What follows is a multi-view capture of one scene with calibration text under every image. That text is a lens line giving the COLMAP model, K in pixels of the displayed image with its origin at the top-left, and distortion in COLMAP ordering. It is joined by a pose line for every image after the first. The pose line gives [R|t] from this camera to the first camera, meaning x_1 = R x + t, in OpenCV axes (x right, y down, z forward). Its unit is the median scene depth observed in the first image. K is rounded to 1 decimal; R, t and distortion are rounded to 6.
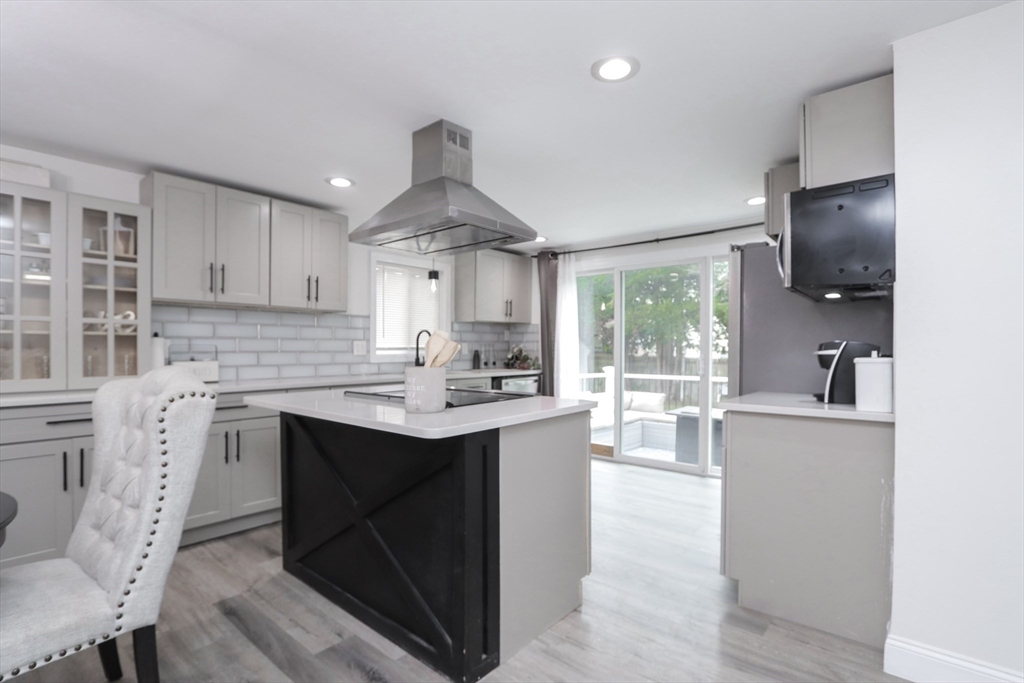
lens RADIAL K [[484.0, 0, 509.9], [0, 484.0, 346.8], [0, 0, 1]] dist [-0.016615, 0.003107]
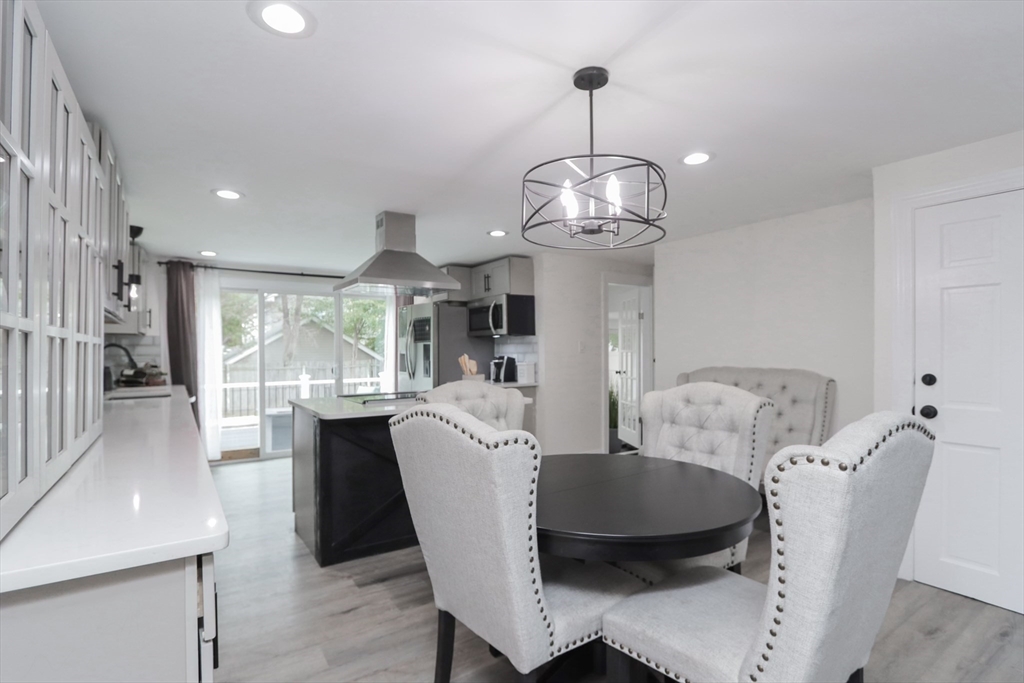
lens RADIAL K [[484.0, 0, 491.6], [0, 484.0, 349.4], [0, 0, 1]] dist [-0.016615, 0.003107]
pose [[0.285372, 0.000516, 0.958417, -0.837415], [0.007340, 0.999969, -0.002724, -0.019818], [-0.958389, 0.007812, 0.285359, 0.180345]]
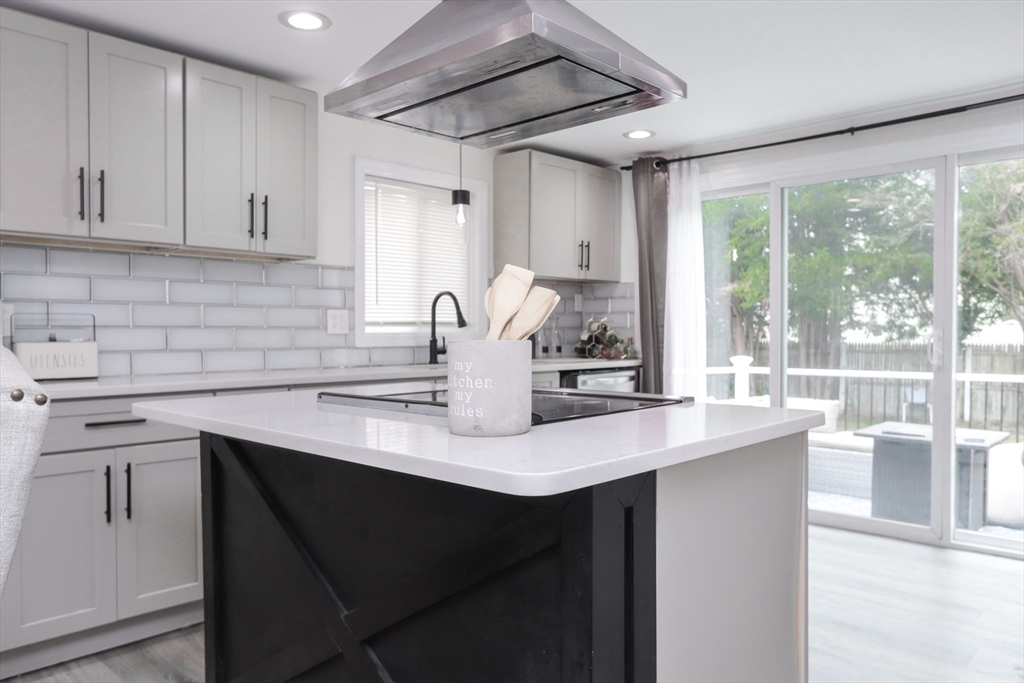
lens RADIAL K [[732.6, 0, 514.1], [0, 732.6, 335.3], [0, 0, 1]] dist [-0.006943, 0.004971]
pose [[0.998651, -0.003542, -0.051795, -0.053014], [0.003837, 0.999977, 0.005592, 0.015454], [0.051774, -0.005783, 0.998642, 0.128537]]
